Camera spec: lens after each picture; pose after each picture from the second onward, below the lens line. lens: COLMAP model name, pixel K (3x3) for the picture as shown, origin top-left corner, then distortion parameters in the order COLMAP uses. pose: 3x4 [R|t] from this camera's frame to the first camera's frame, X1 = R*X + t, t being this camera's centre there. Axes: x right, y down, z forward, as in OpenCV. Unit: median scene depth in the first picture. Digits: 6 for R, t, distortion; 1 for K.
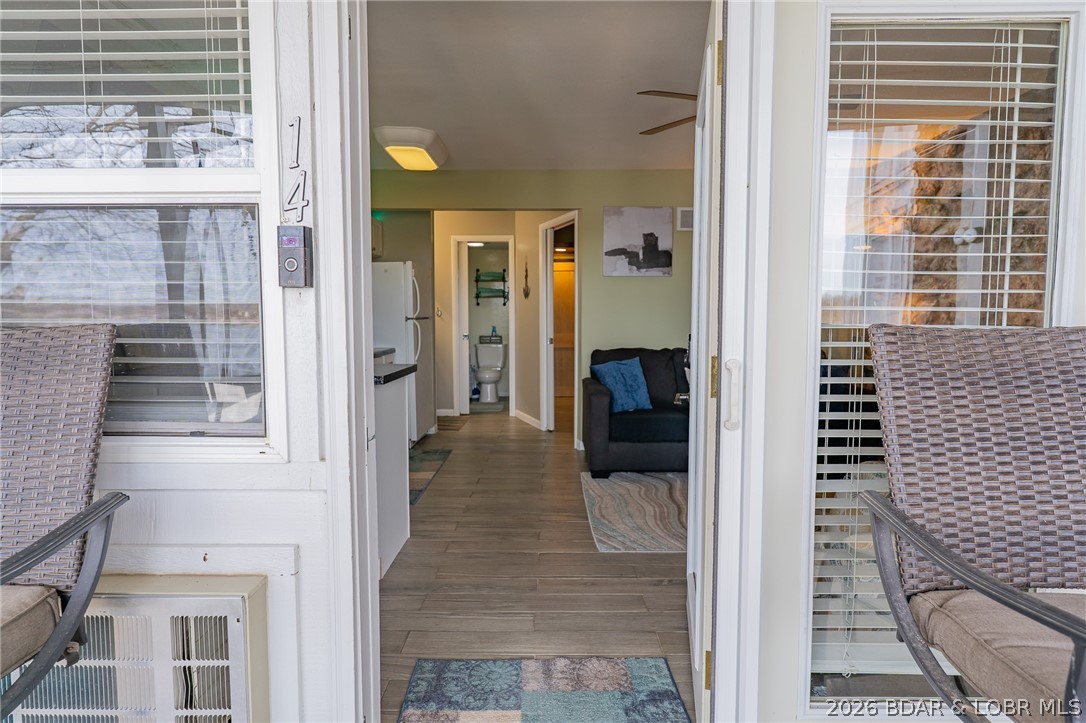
lens RADIAL K [[596.0, 0, 538.0], [0, 596.0, 361.8], [0, 0, 1]] dist [-0.051073, 0.032956]
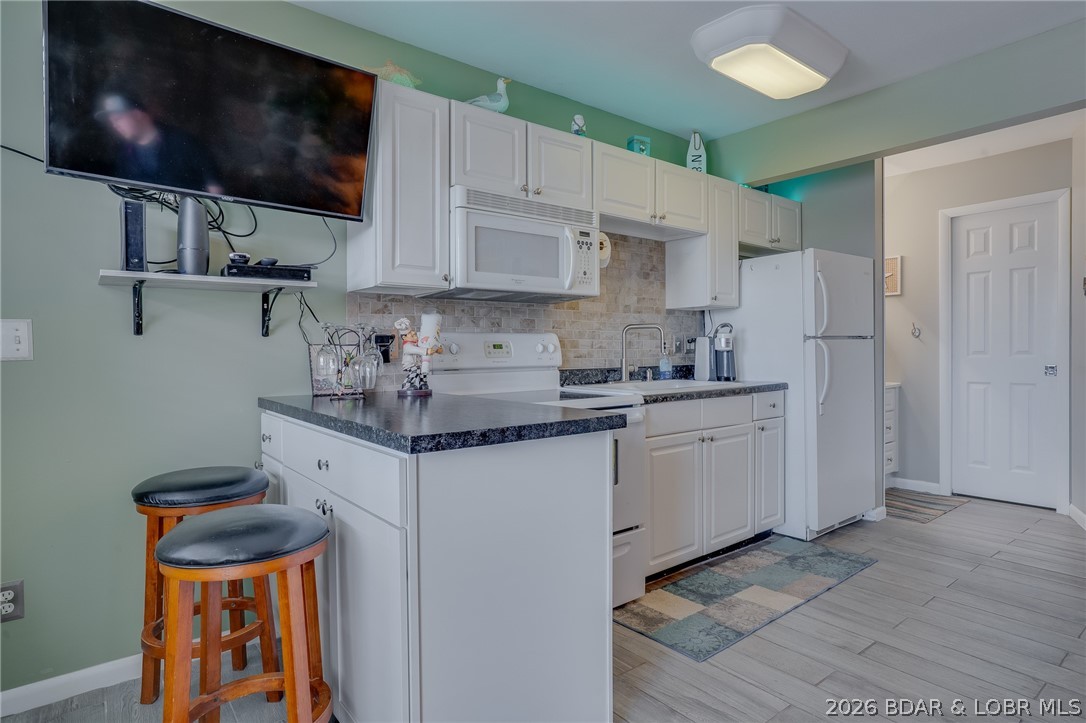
lens RADIAL K [[596.0, 0, 538.0], [0, 596.0, 361.8], [0, 0, 1]] dist [-0.051073, 0.032956]
pose [[0.637465, 0.008178, -0.770436, 0.089552], [-0.048397, 0.998394, -0.029446, -0.014146], [0.768958, 0.056058, 0.636837, 0.384176]]
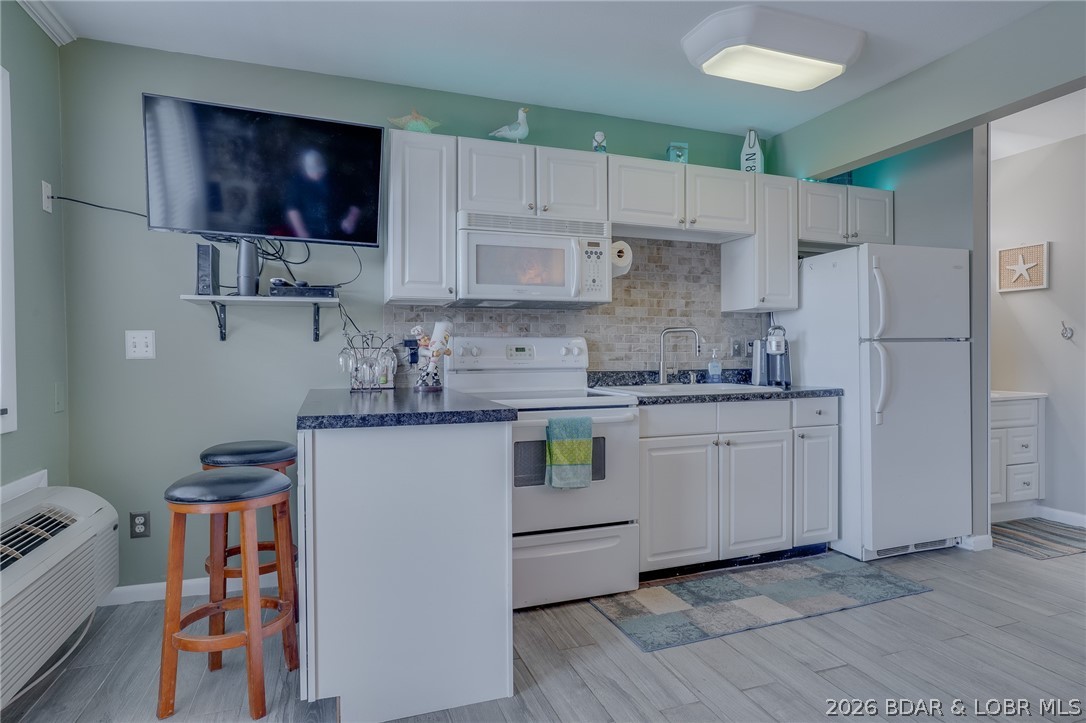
lens RADIAL K [[596.0, 0, 538.0], [0, 596.0, 361.8], [0, 0, 1]] dist [-0.051073, 0.032956]
pose [[0.356519, 0.008335, -0.934251, 0.220701], [-0.064587, 0.997788, -0.015746, -0.021758], [0.932053, 0.065954, 0.356268, 0.506810]]
